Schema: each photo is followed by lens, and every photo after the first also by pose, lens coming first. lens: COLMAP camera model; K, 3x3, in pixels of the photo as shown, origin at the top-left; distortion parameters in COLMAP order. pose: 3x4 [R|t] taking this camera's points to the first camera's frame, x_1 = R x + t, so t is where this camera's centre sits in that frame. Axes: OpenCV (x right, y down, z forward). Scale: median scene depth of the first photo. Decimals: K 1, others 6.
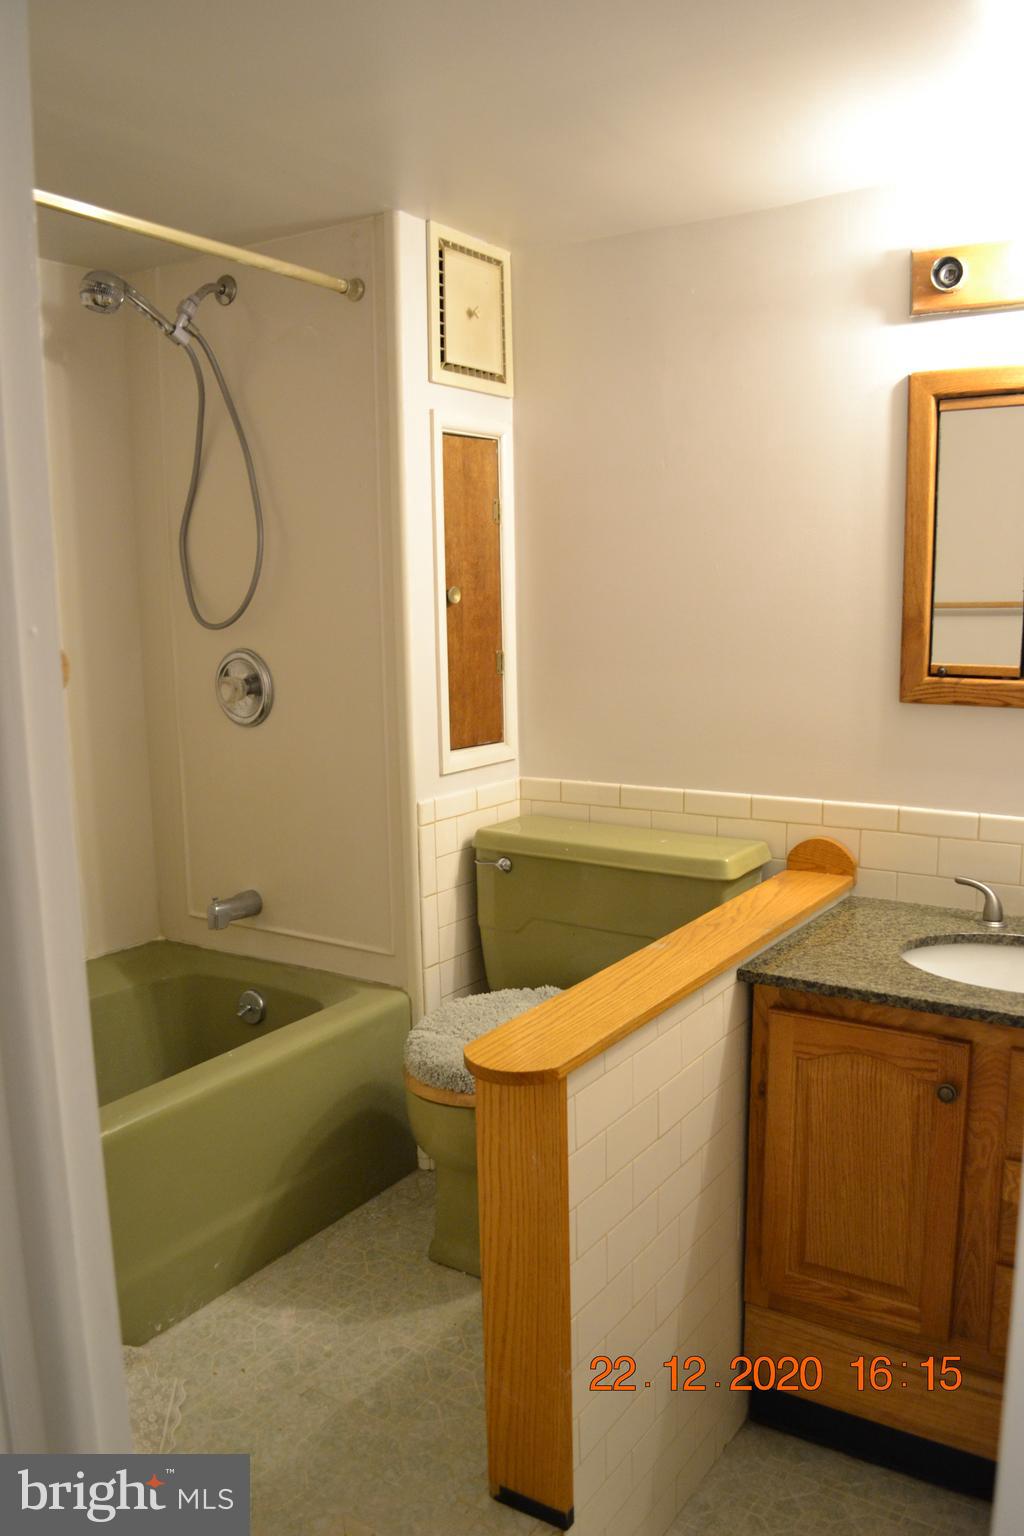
lens RADIAL K [[1231.5, 0, 513.5], [0, 1231.5, 789.6], [0, 0, 1]] dist [-0.078519, 0.005641]
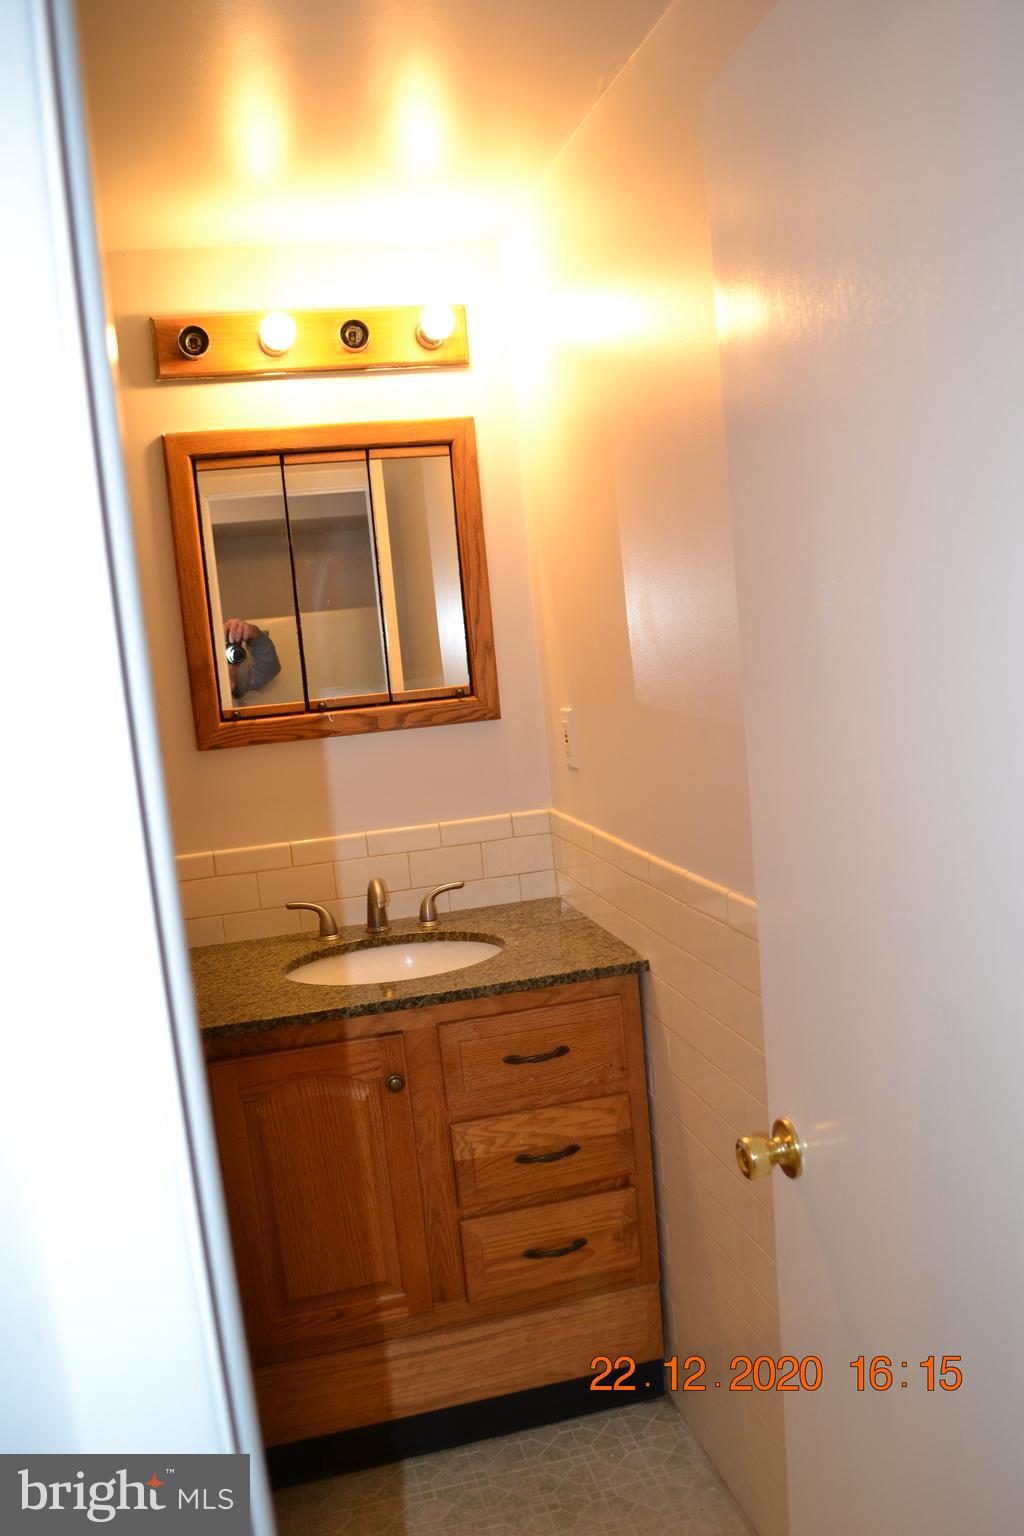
lens RADIAL K [[1231.5, 0, 513.5], [0, 1231.5, 789.6], [0, 0, 1]] dist [-0.078519, 0.005641]
pose [[0.681941, -0.144846, 0.716921, -0.265253], [0.197180, 0.980311, 0.010502, 0.002071], [-0.704327, 0.134201, 0.697075, 0.107695]]
